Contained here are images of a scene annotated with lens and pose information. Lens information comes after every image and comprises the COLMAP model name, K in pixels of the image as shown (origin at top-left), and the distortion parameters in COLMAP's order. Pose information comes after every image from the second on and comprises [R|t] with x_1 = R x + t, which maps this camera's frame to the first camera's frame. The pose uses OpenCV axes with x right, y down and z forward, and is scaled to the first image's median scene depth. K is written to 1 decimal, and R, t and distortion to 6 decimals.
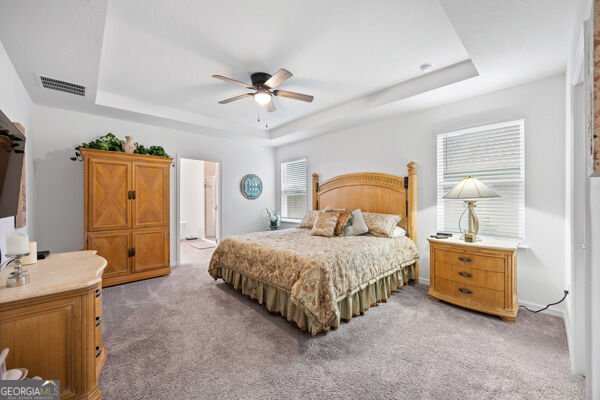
lens RADIAL K [[232.5, 0, 300.0], [0, 232.5, 202.5], [0, 0, 1]] dist [-0.000990, -0.000052]
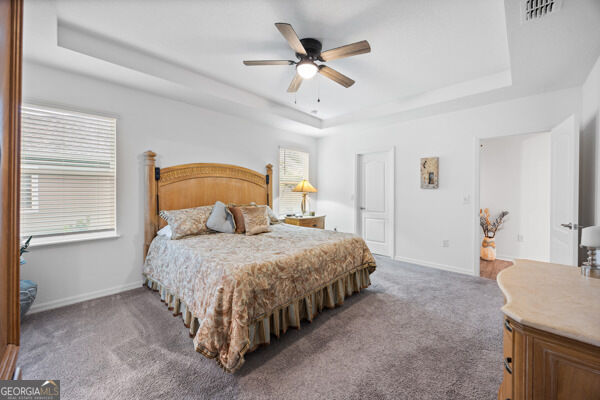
lens RADIAL K [[228.2, 0, 301.2], [0, 228.2, 198.3], [0, 0, 1]] dist [-0.002268, -0.000162]
pose [[-0.049358, -0.024973, 0.998469, -0.800852], [0.008816, 0.999638, 0.025438, -0.013364], [-0.998742, 0.010058, -0.049120, 0.877656]]
